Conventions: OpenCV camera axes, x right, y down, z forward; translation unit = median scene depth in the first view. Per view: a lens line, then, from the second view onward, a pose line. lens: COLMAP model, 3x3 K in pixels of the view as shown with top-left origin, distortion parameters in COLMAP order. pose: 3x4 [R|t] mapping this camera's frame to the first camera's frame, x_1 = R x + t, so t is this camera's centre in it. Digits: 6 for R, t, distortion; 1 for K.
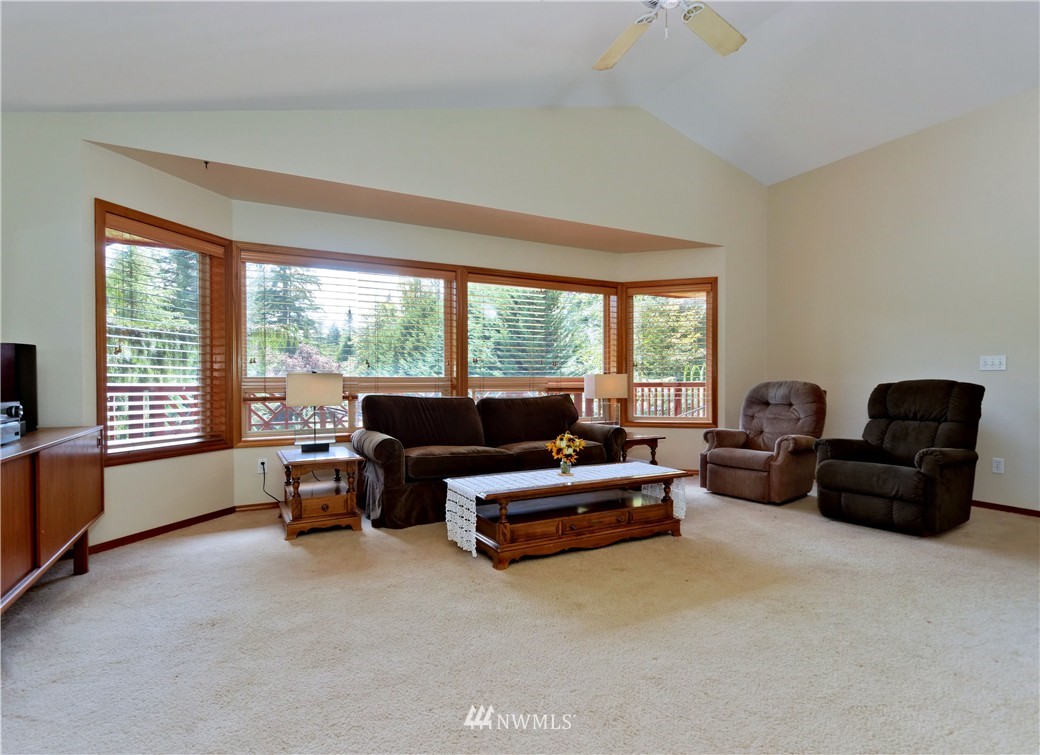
lens RADIAL K [[534.5, 0, 516.4], [0, 534.5, 378.5], [0, 0, 1]] dist [0.014464, -0.000573]
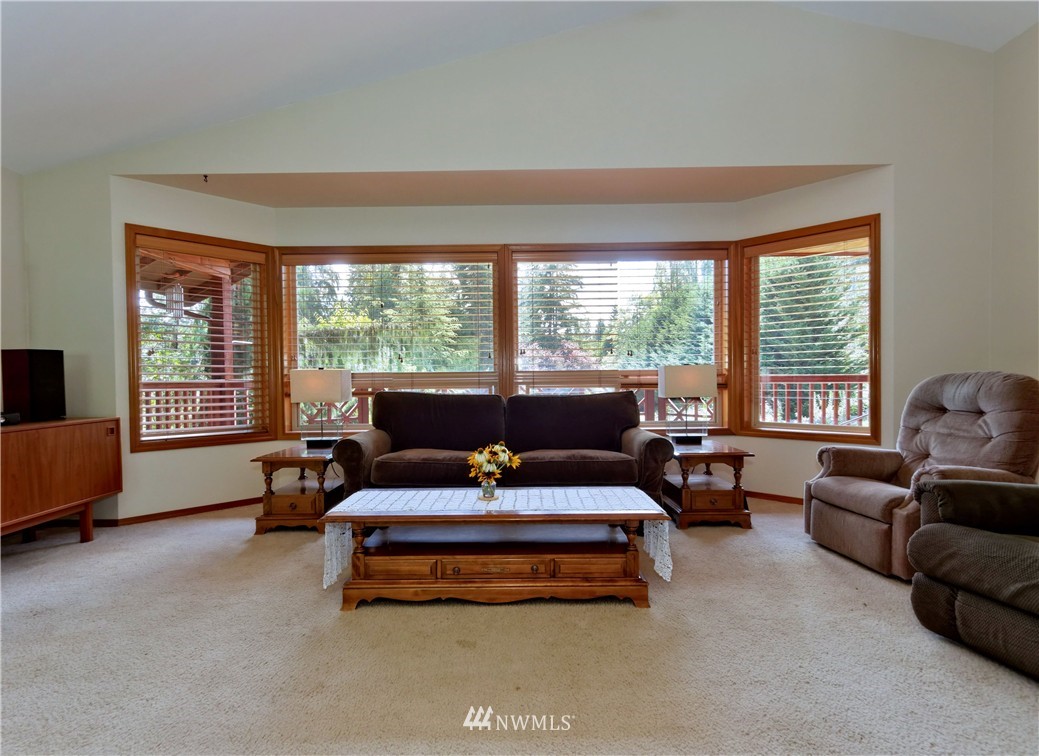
lens RADIAL K [[534.0, 0, 515.9], [0, 534.0, 379.0], [0, 0, 1]] dist [0.014464, -0.000573]
pose [[0.879571, -0.004201, -0.475748, 0.405418], [0.010531, 0.999888, 0.010639, 0.001150], [0.475650, -0.014368, 0.879517, 0.287366]]
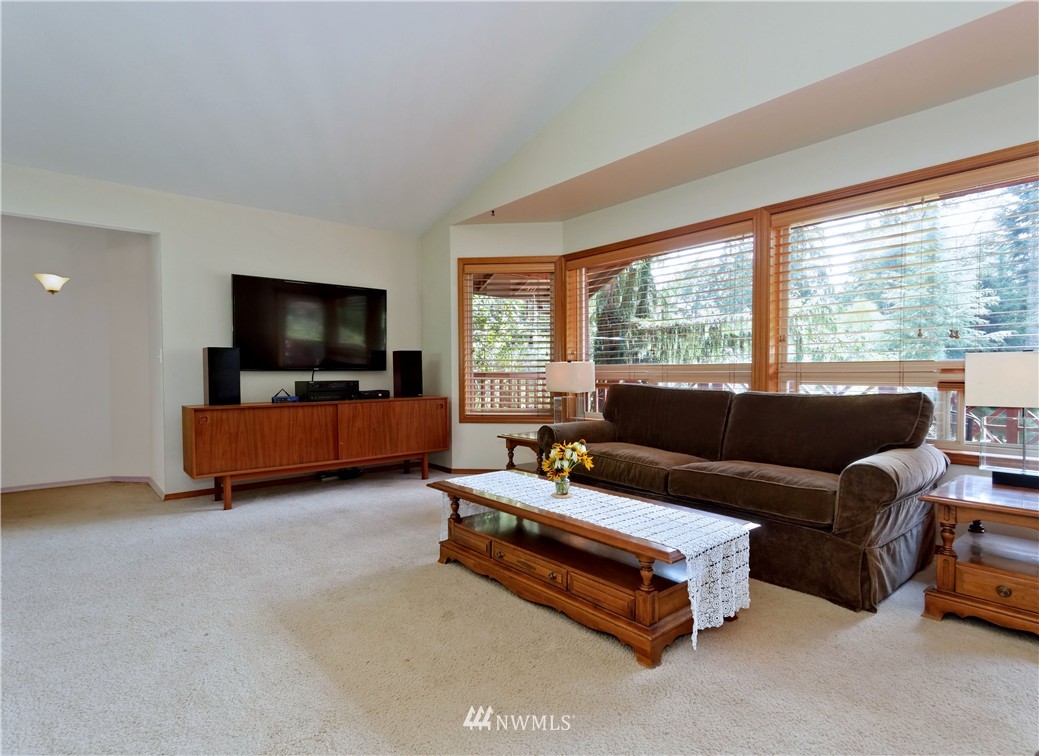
lens RADIAL K [[534.0, 0, 515.9], [0, 534.0, 379.0], [0, 0, 1]] dist [0.014464, -0.000573]
pose [[0.208259, 0.015535, -0.977950, 0.656782], [0.007918, 0.999814, 0.017569, 0.004134], [0.978042, -0.011402, 0.208097, 0.645317]]
